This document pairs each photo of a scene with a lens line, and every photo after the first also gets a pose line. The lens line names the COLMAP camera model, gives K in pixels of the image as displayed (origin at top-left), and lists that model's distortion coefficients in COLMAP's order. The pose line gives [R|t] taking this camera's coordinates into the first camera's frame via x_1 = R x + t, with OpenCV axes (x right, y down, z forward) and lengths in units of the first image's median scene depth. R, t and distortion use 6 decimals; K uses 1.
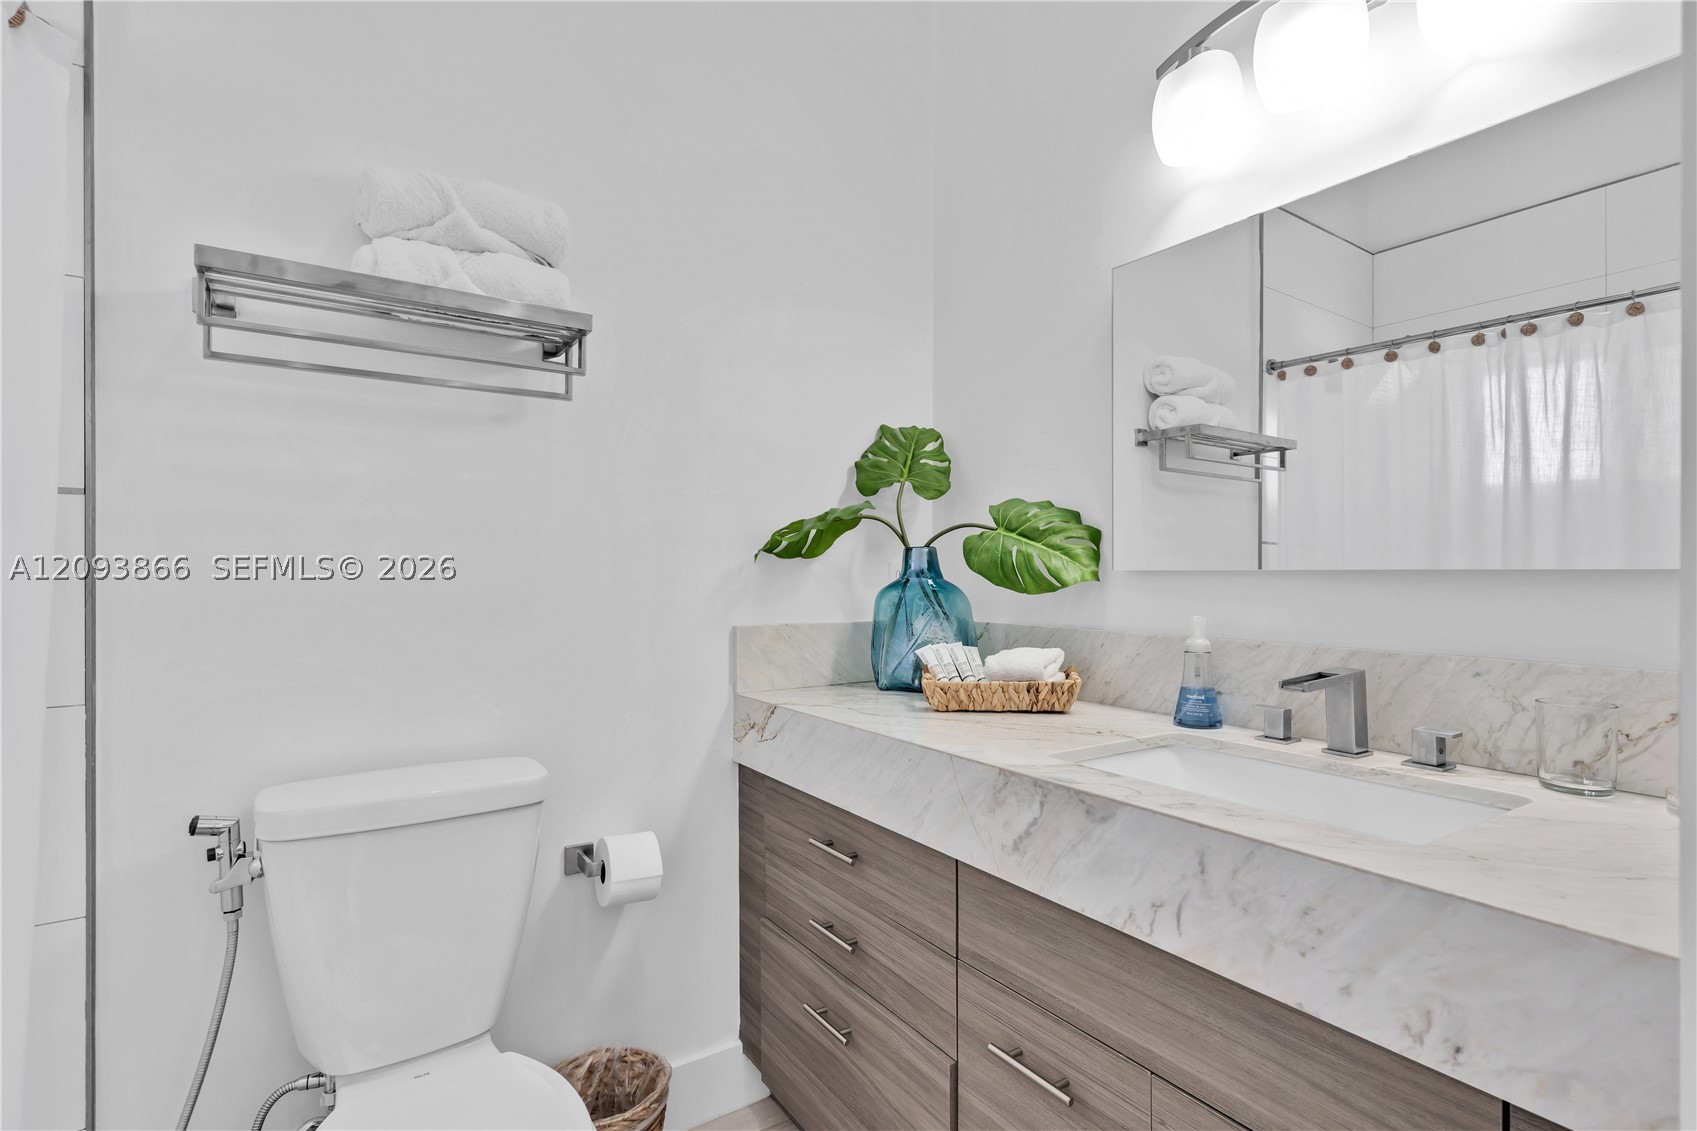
lens RADIAL K [[865.0, 0, 849.7], [0, 865.0, 542.1], [0, 0, 1]] dist [0.004948, -0.001048]
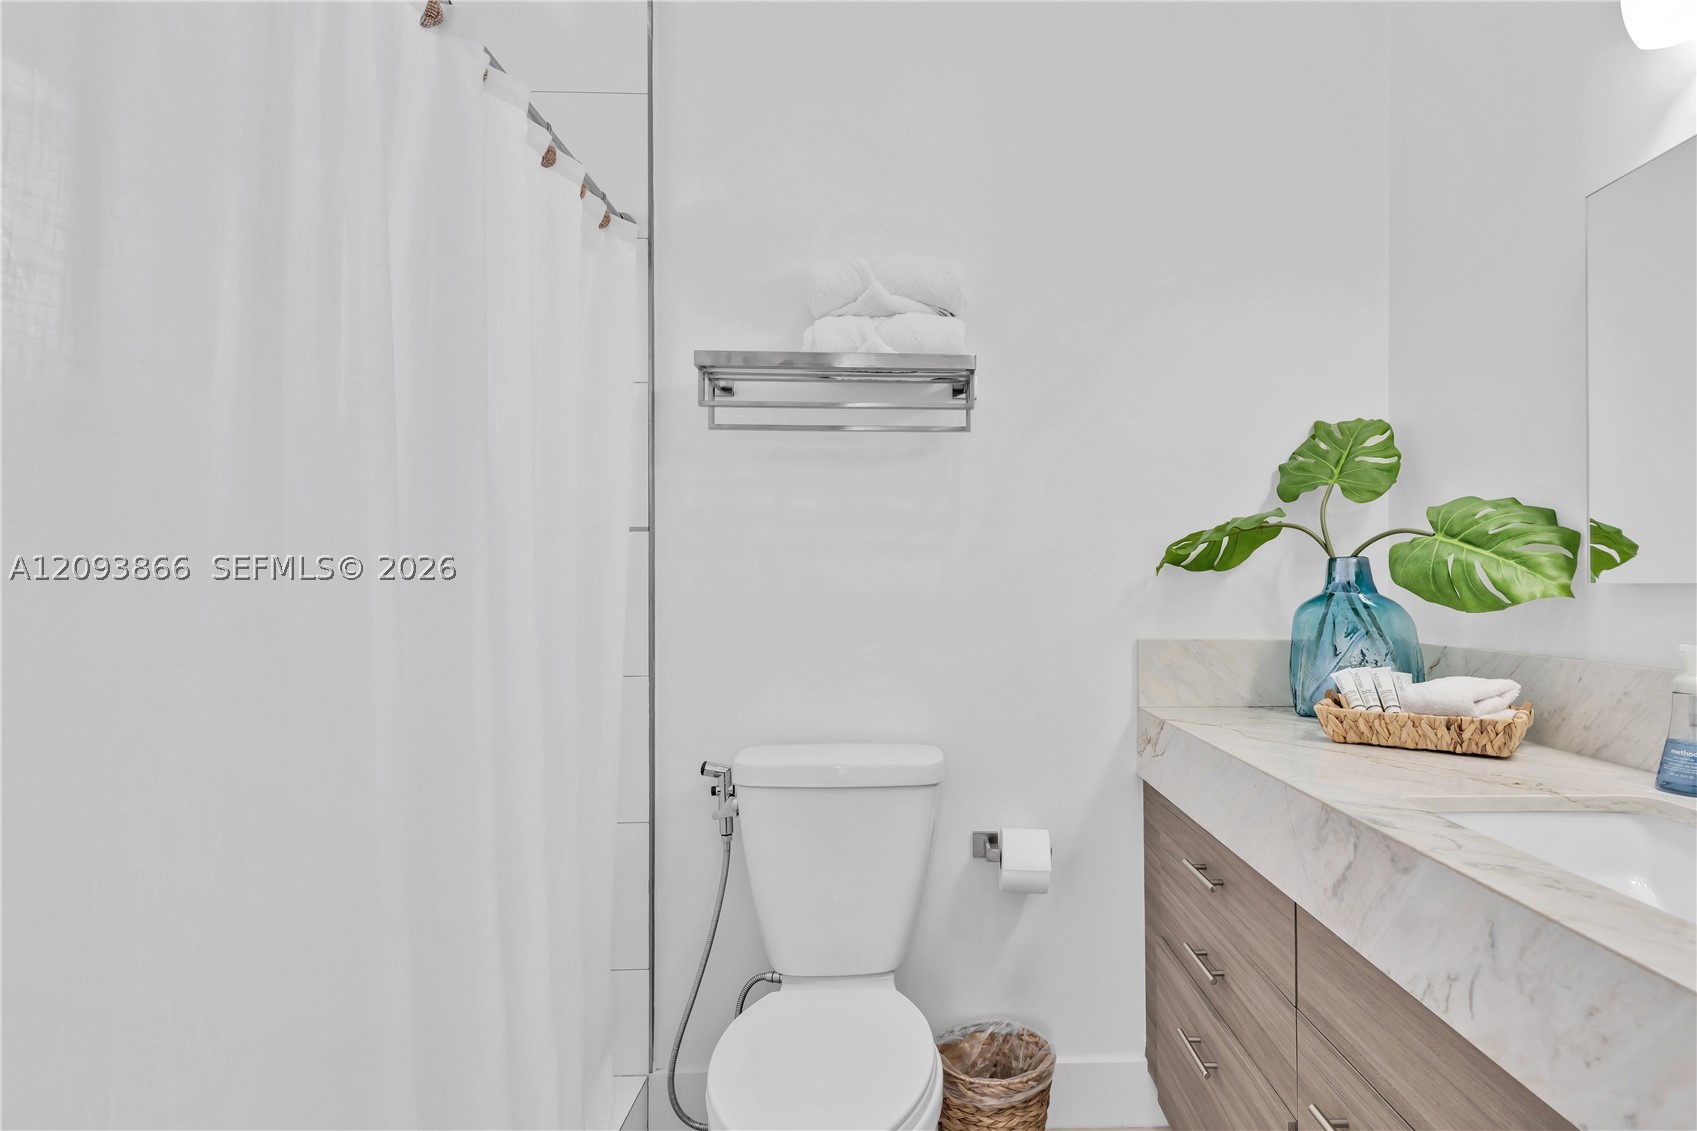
lens RADIAL K [[865.0, 0, 849.7], [0, 865.0, 542.1], [0, 0, 1]] dist [0.004948, -0.001048]
pose [[0.832607, -0.026321, -0.553238, 0.181384], [0.018025, 0.999629, -0.020431, -0.000815], [0.553571, 0.007038, 0.832772, -0.020449]]
